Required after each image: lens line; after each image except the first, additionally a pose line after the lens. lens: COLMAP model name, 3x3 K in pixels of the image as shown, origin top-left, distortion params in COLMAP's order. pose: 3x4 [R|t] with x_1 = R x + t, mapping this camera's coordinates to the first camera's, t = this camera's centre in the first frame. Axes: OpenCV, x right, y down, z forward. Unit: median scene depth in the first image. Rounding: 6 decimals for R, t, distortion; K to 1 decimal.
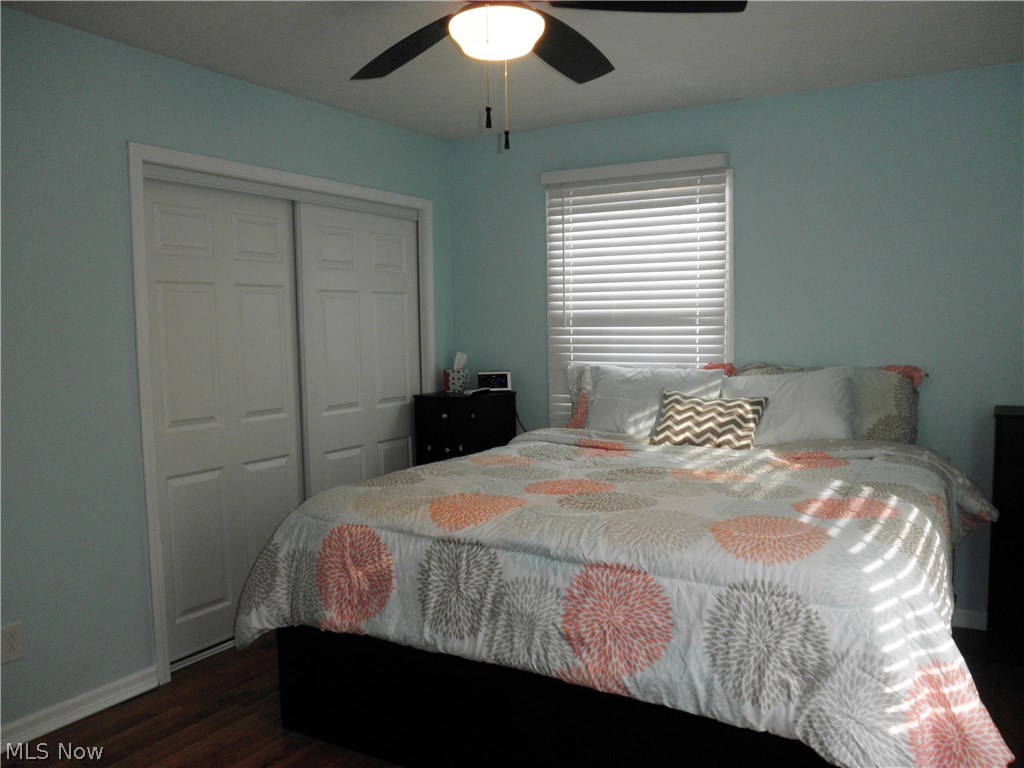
lens RADIAL K [[835.1, 0, 521.3], [0, 835.1, 389.2], [0, 0, 1]] dist [-0.132118, 0.112670]
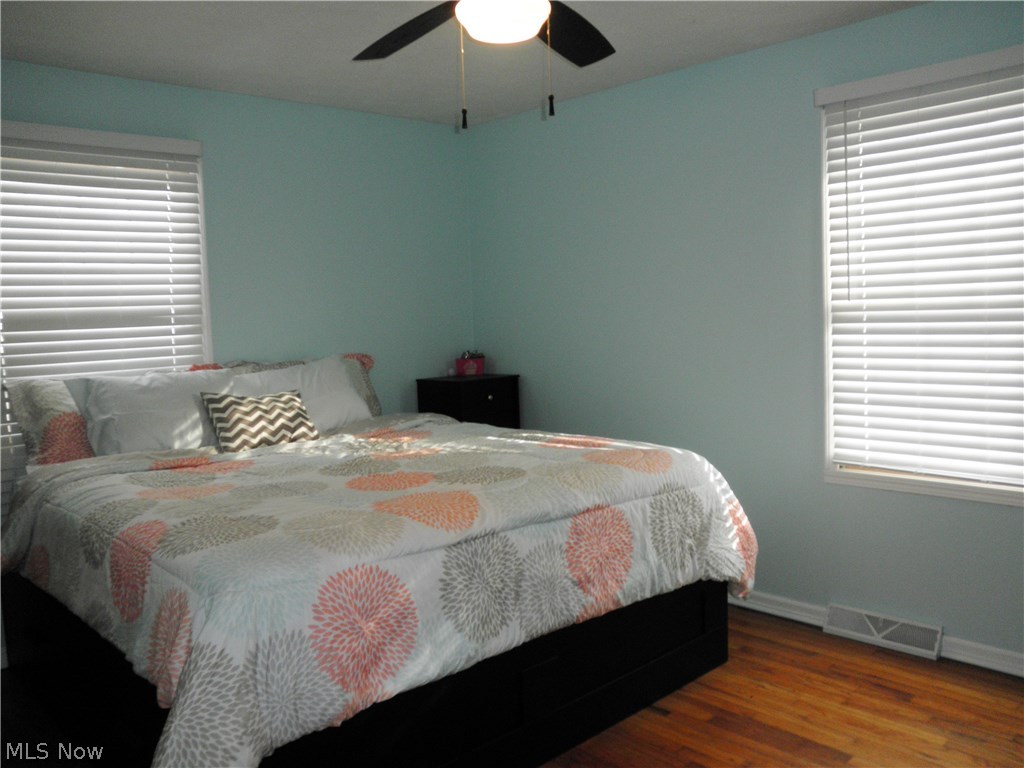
lens RADIAL K [[835.1, 0, 521.3], [0, 835.1, 389.2], [0, 0, 1]] dist [-0.132118, 0.112670]
pose [[0.283378, -0.080073, 0.955660, -0.965646], [0.101693, 0.993399, 0.053080, -0.027520], [-0.953601, 0.082143, 0.289650, 0.683321]]
